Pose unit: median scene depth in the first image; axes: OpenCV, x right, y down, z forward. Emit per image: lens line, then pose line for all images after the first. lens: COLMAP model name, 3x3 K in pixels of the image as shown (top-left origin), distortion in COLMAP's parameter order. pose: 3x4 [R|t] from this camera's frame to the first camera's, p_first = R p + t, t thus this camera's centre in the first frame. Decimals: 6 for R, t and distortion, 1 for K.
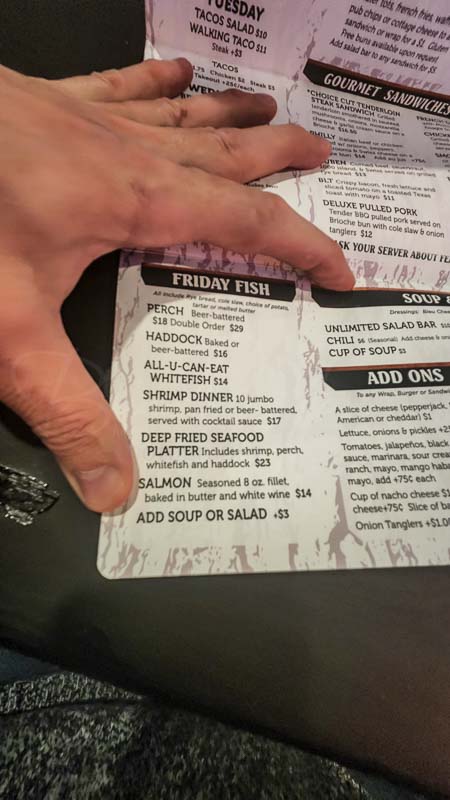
lens RADIAL K [[328.3, 0, 225.7], [0, 328.3, 402.5], [0, 0, 1]] dist [0.000863, 0.000623]
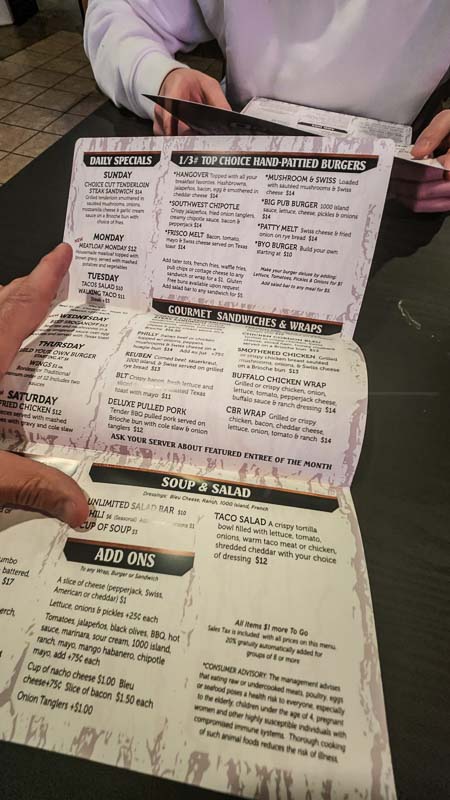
lens RADIAL K [[328.3, 0, 225.6], [0, 328.3, 397.5], [0, 0, 1]] dist [0.000863, 0.000623]
pose [[0.982571, 0.086837, -0.164360, 1.085262], [-0.118779, 0.973427, -0.195785, -0.472187], [0.142991, 0.211895, 0.966775, -0.253683]]
